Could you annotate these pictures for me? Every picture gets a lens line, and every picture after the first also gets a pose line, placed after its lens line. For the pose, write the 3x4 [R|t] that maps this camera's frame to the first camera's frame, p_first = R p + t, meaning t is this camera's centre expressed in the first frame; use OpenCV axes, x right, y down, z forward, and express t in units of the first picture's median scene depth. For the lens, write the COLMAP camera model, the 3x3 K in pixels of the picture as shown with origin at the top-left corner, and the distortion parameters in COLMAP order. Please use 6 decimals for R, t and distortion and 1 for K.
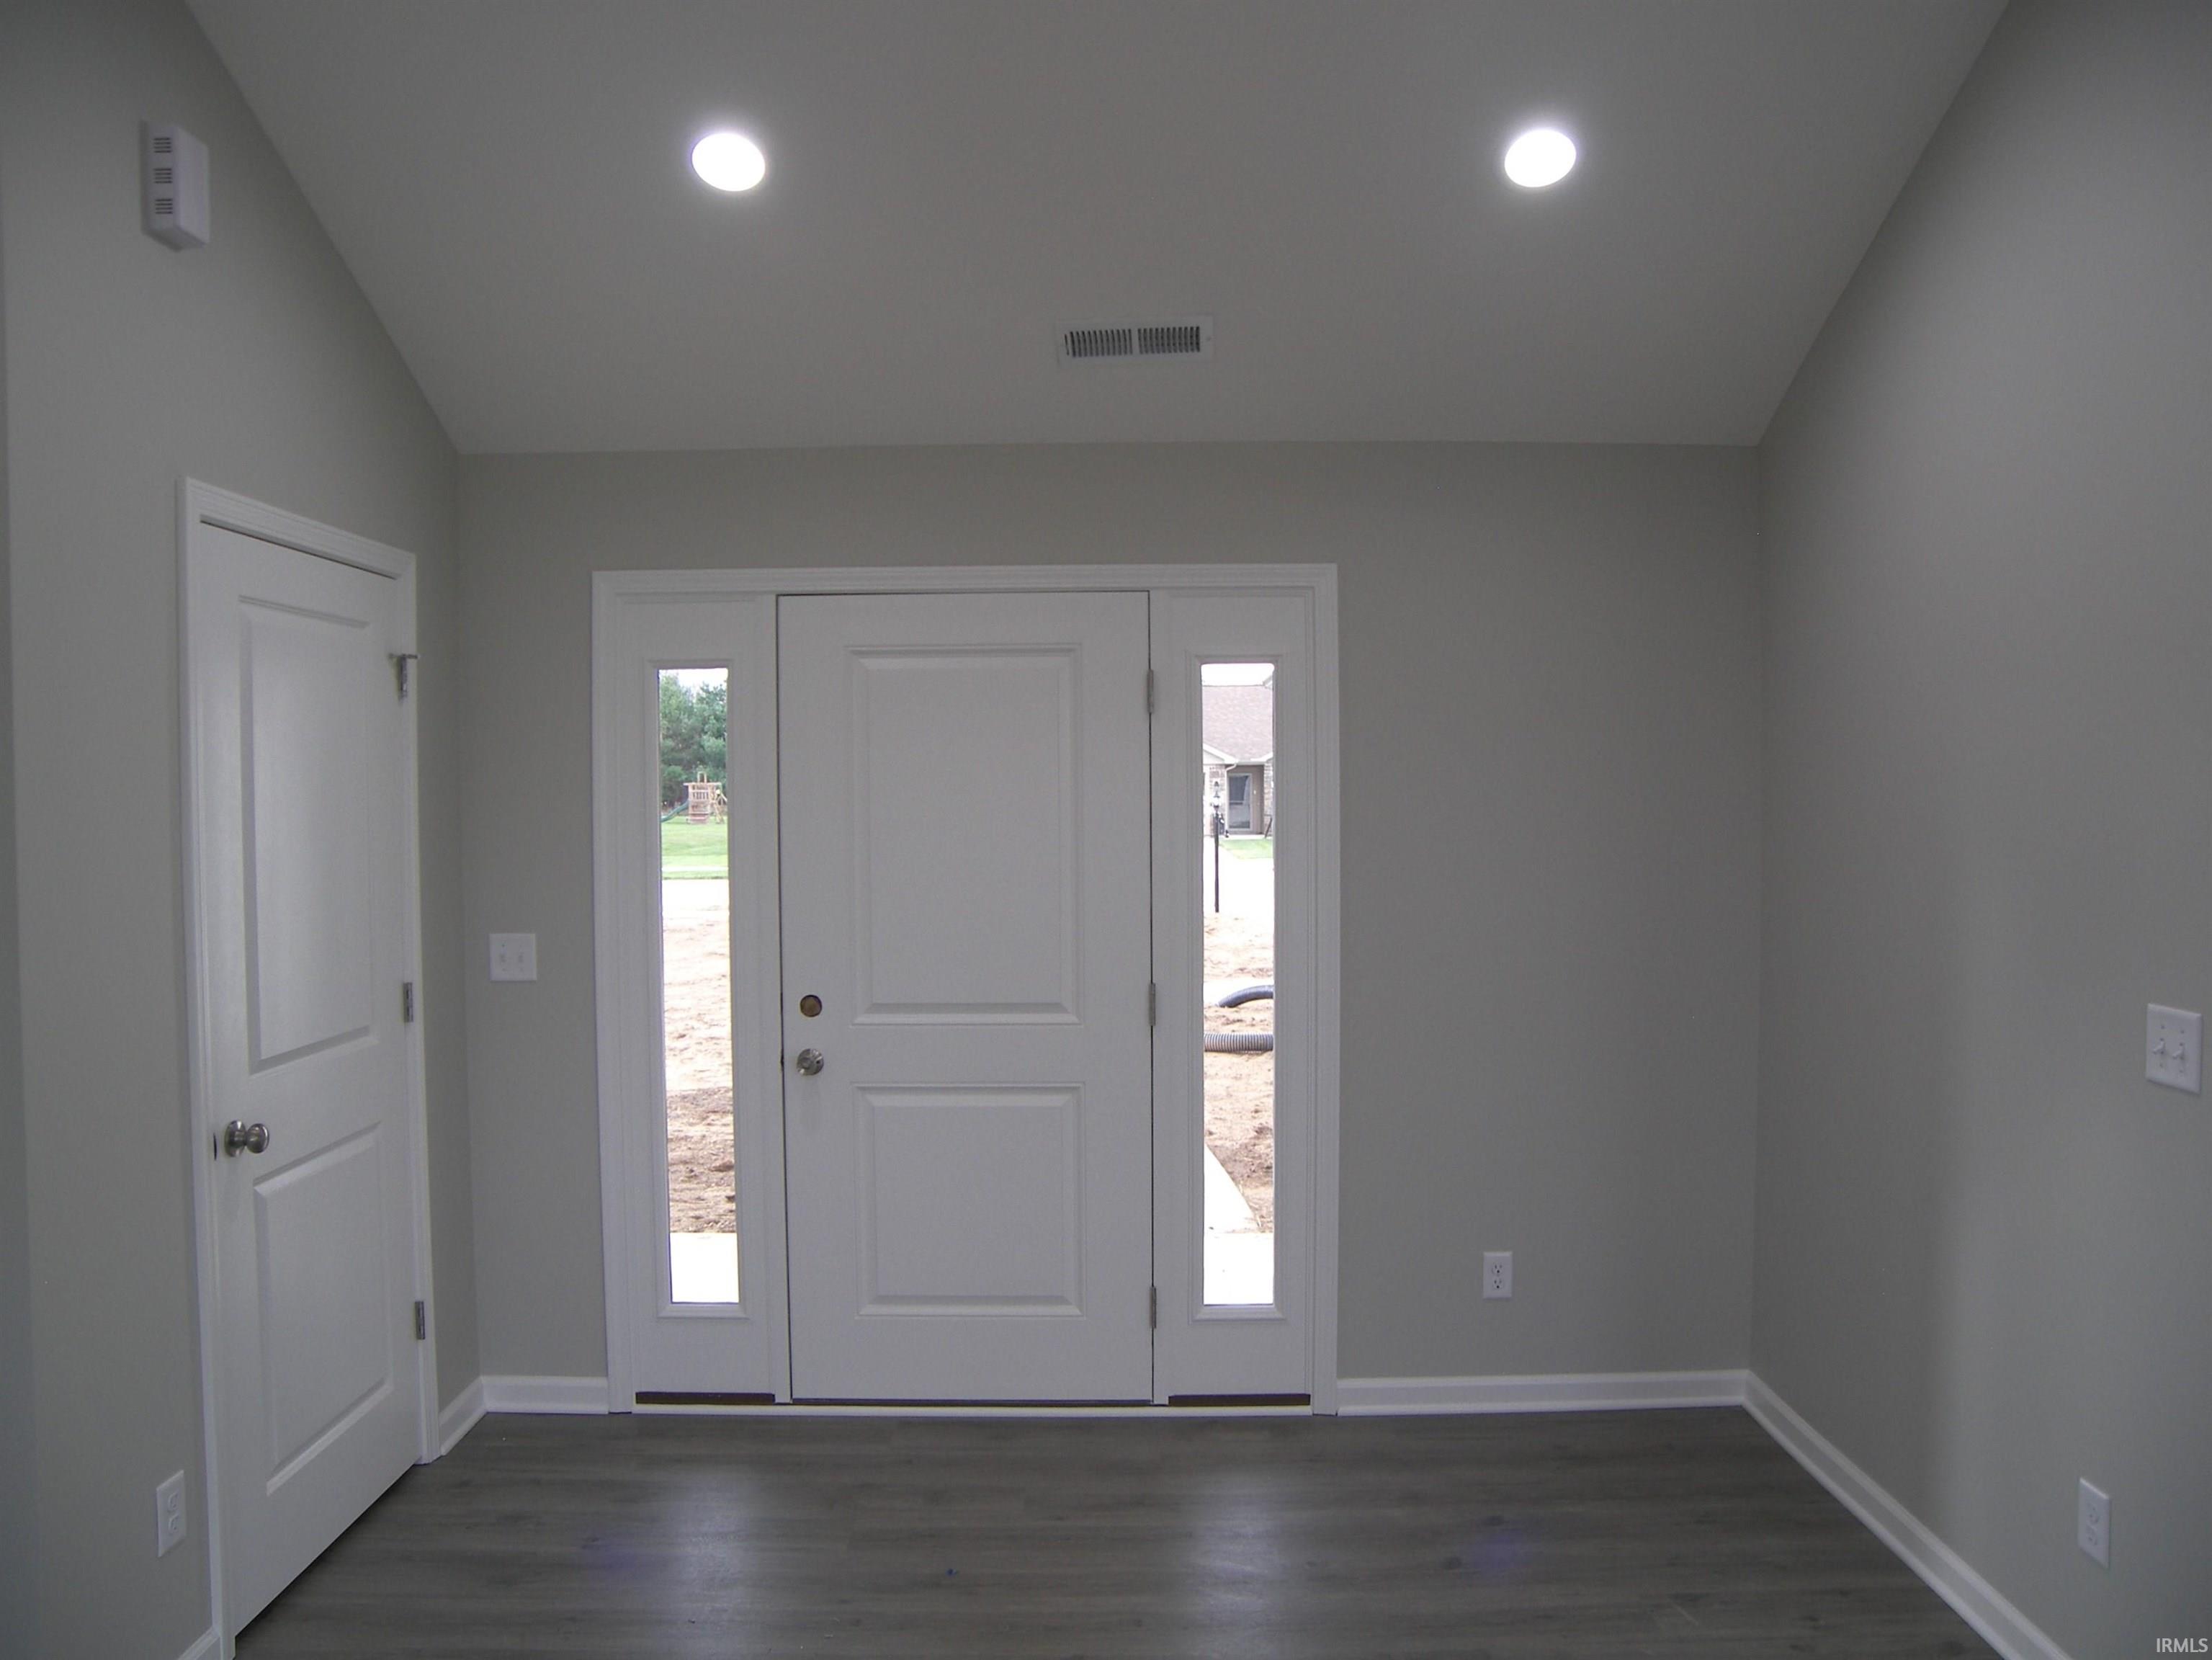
lens RADIAL K [[1575.4, 0, 1112.1], [0, 1575.4, 824.1], [0, 0, 1]] dist [-0.146662, 0.095299]
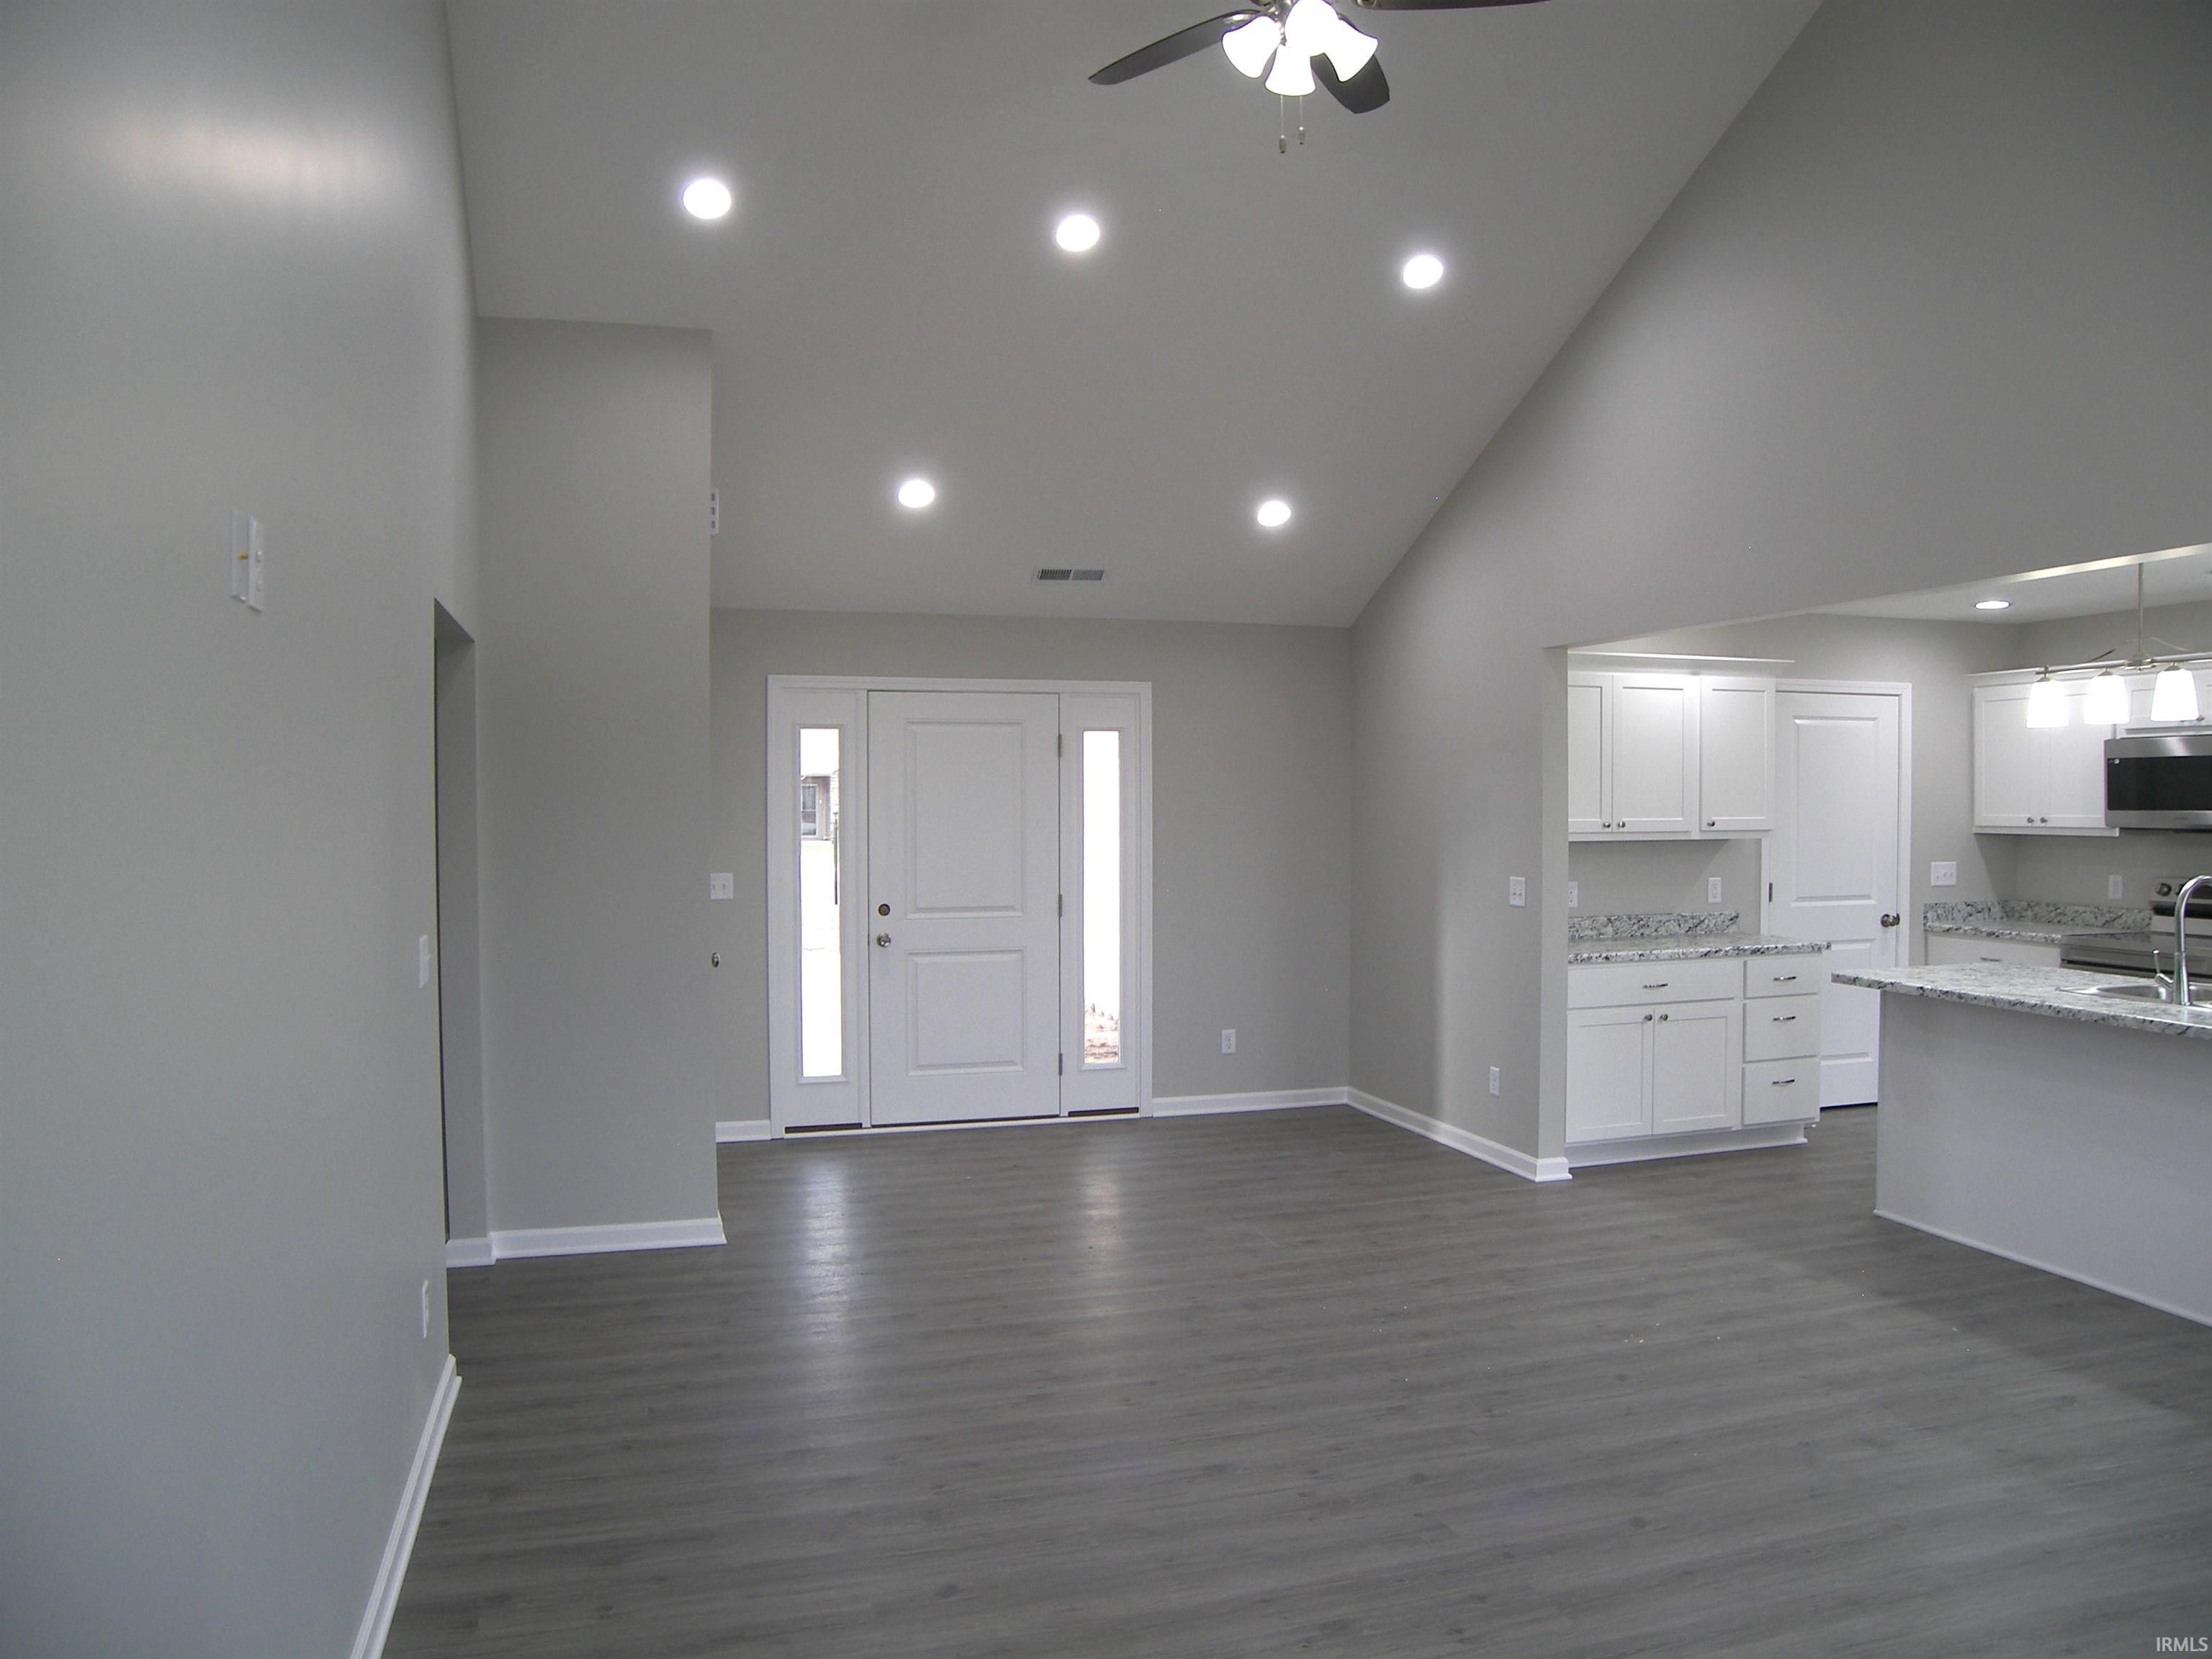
lens RADIAL K [[1575.2, 0, 1097.3], [0, 1575.2, 823.3], [0, 0, 1]] dist [-0.146662, 0.095299]
pose [[0.956188, -0.000593, 0.292754, -0.499788], [0.002721, 0.999973, -0.006865, 0.025923], [-0.292742, 0.007360, 0.956163, -0.874720]]
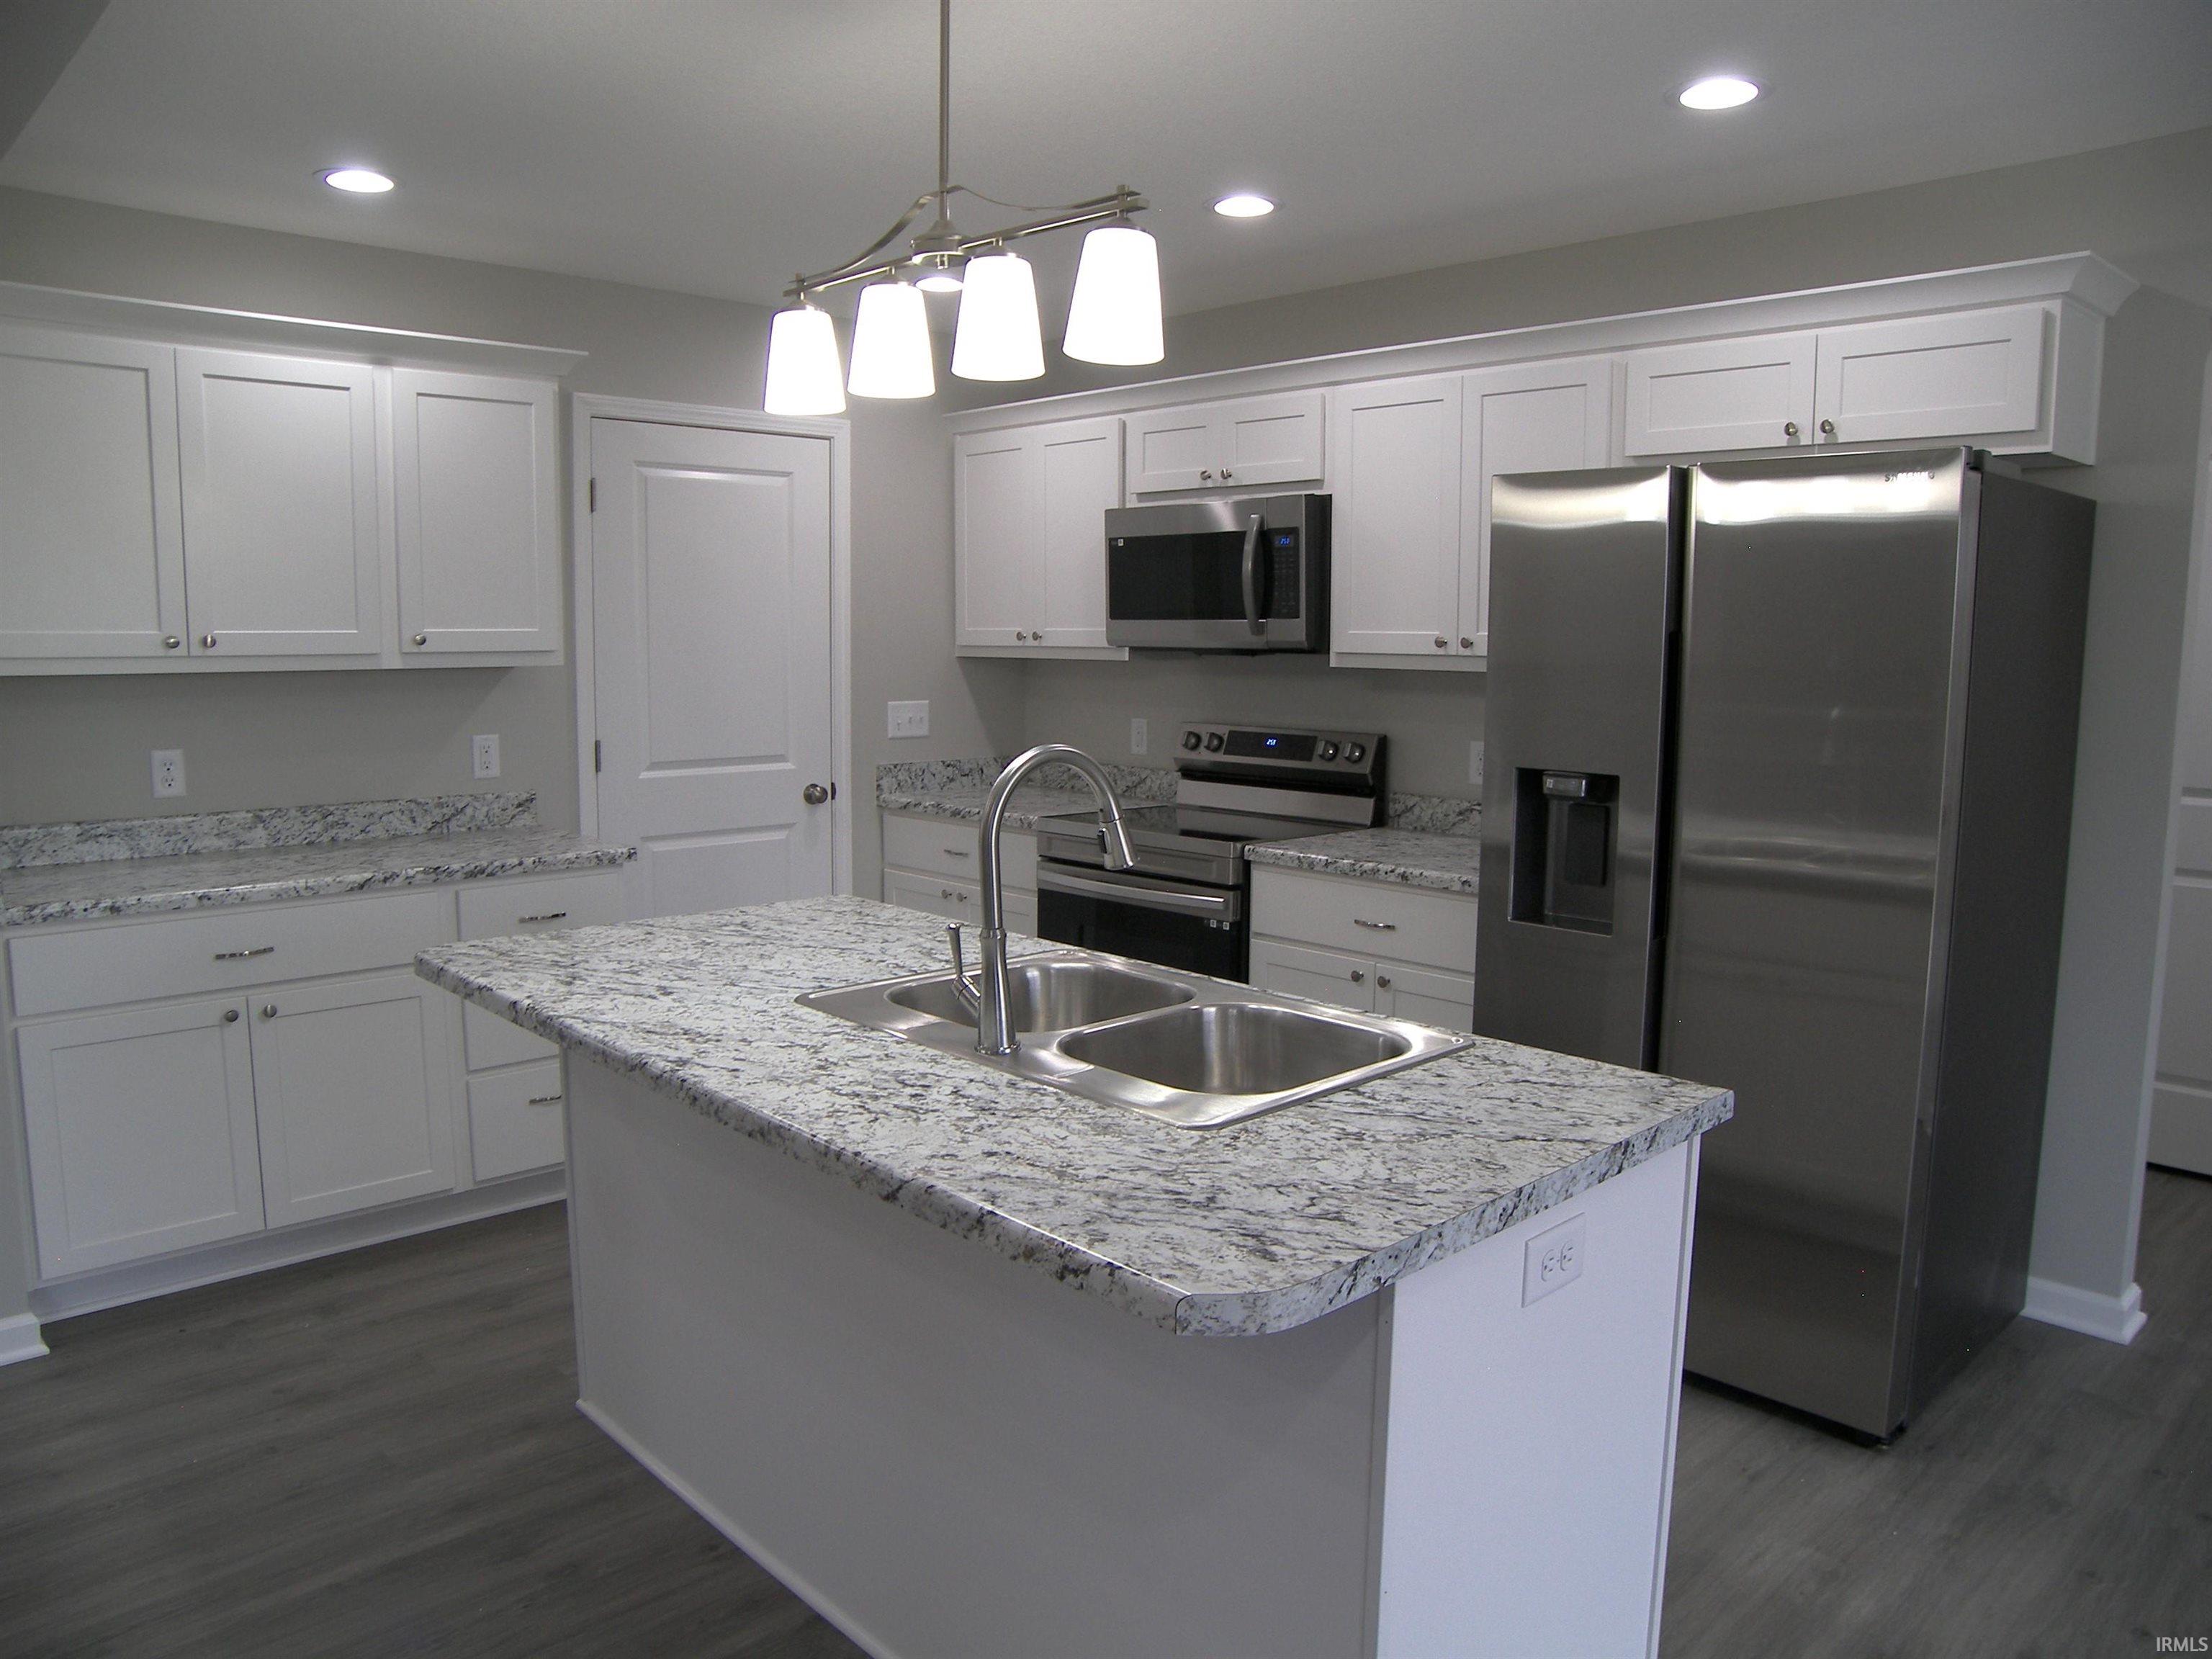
lens RADIAL K [[1575.2, 0, 1080.3], [0, 1575.2, 820.9], [0, 0, 1]] dist [-0.146662, 0.095299]
pose [[0.734212, -0.070133, 0.675288, 0.346561], [0.005062, 0.995188, 0.097853, 0.037409], [-0.678902, -0.068426, 0.731034, -0.381428]]
